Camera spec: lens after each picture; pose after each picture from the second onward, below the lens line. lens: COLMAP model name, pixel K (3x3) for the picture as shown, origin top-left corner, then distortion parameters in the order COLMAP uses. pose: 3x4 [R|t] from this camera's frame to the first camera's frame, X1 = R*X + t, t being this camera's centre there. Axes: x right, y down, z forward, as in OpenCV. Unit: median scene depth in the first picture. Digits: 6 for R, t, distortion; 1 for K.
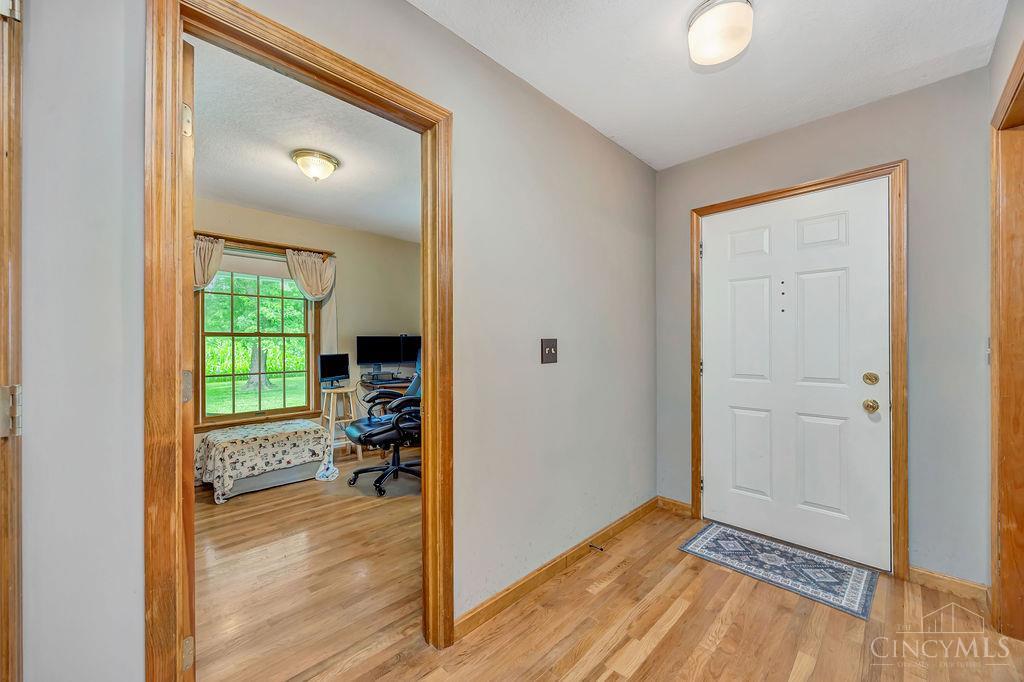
lens RADIAL K [[396.7, 0, 512.0], [0, 396.7, 341.0], [0, 0, 1]] dist [0.000169, 0.000023]
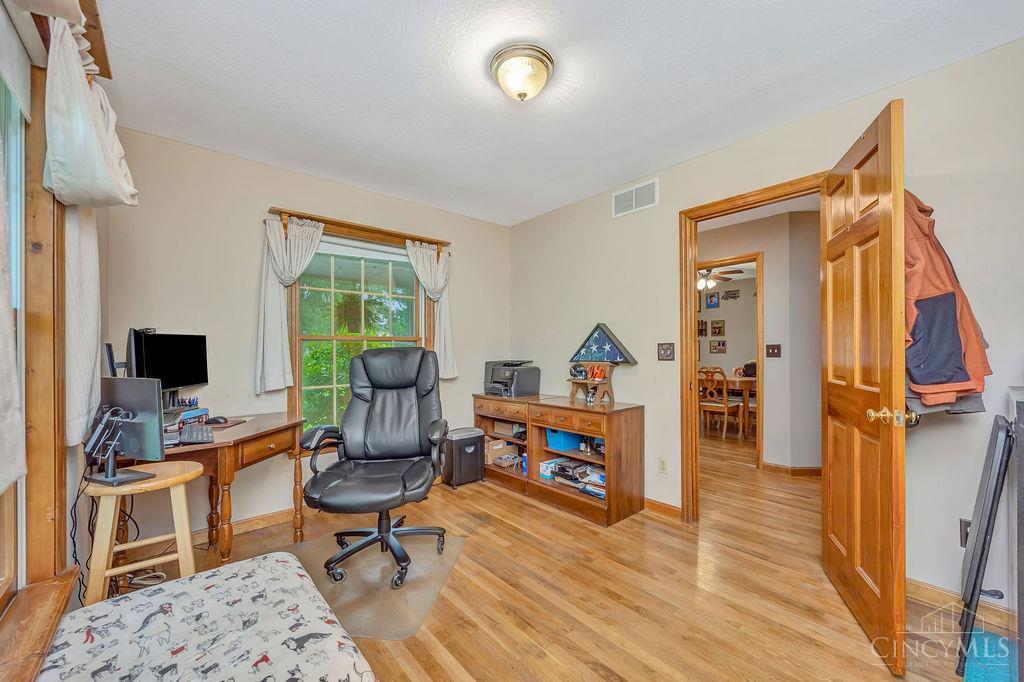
lens RADIAL K [[393.7, 0, 512.4], [0, 393.7, 352.2], [0, 0, 1]] dist [-0.010154, -0.000167]
pose [[0.082040, 0.001599, 0.996628, -0.917386], [-0.001118, 0.999998, -0.001512, 0.011917], [-0.996628, -0.000991, 0.082042, 0.770440]]
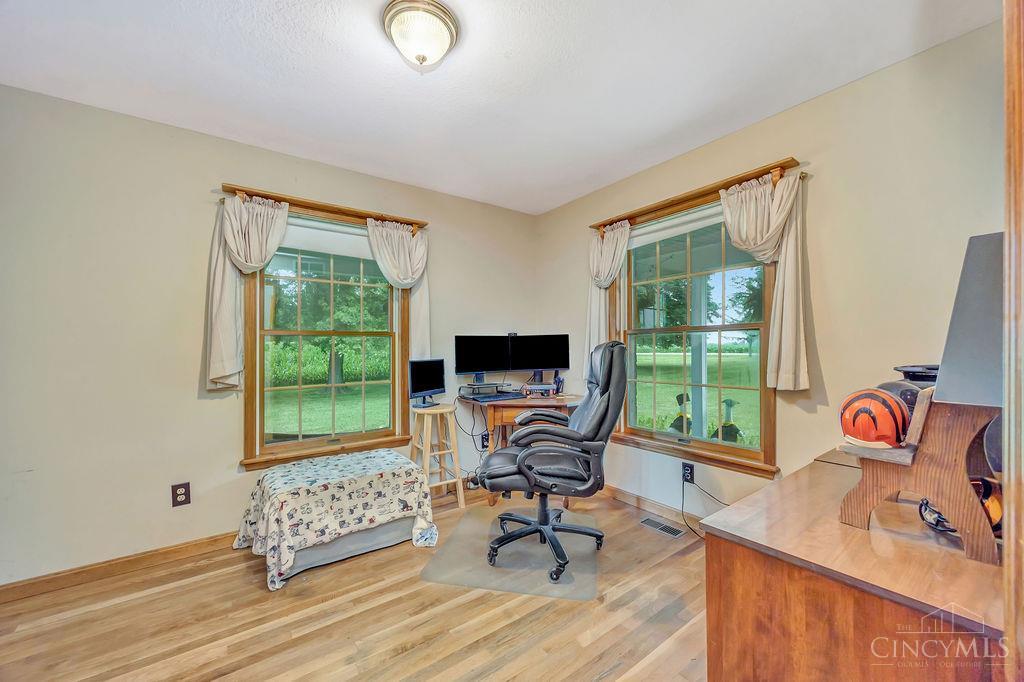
lens RADIAL K [[387.2, 0, 512.0], [0, 387.2, 341.0], [0, 0, 1]] dist [-0.001121, -0.000075]
pose [[0.989882, -0.004693, -0.141817, -0.225236], [0.003239, 0.999940, -0.010478, 0.006837], [0.141858, 0.009912, 0.989837, 0.367969]]
